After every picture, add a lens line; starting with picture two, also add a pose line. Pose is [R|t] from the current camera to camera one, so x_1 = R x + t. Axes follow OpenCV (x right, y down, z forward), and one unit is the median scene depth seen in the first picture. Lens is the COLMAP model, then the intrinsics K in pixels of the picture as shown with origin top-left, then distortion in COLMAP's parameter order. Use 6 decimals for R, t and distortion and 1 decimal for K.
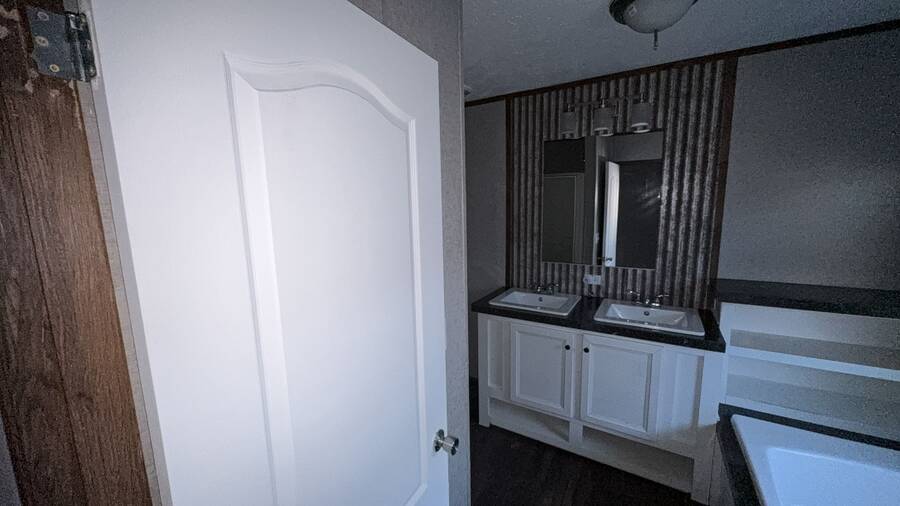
lens RADIAL K [[340.8, 0, 450.0], [0, 340.8, 253.0], [0, 0, 1]] dist [0.009484, 0.000093]
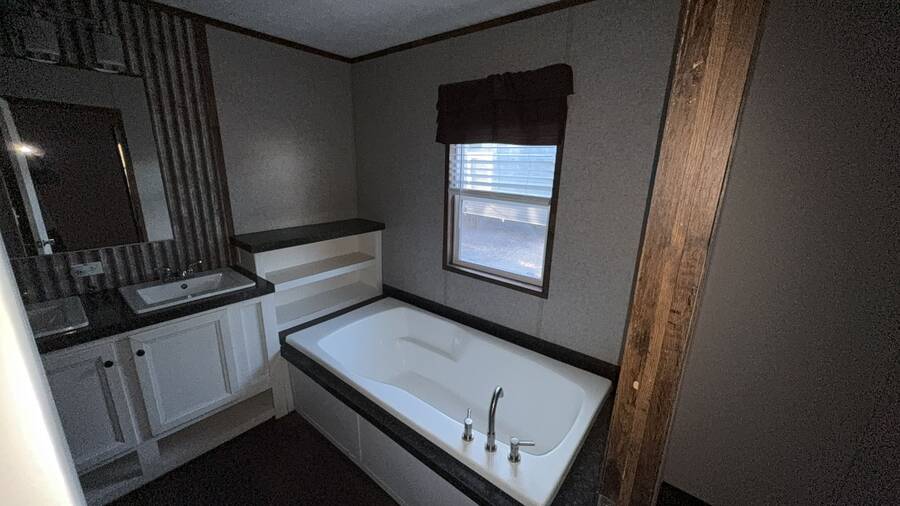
lens RADIAL K [[340.8, 0, 450.0], [0, 340.8, 253.0], [0, 0, 1]] dist [0.009484, 0.000093]
pose [[0.149701, -0.225530, 0.962666, -0.199296], [0.127261, 0.969934, 0.207443, -0.012527], [-0.980507, 0.091456, 0.173901, 0.135001]]
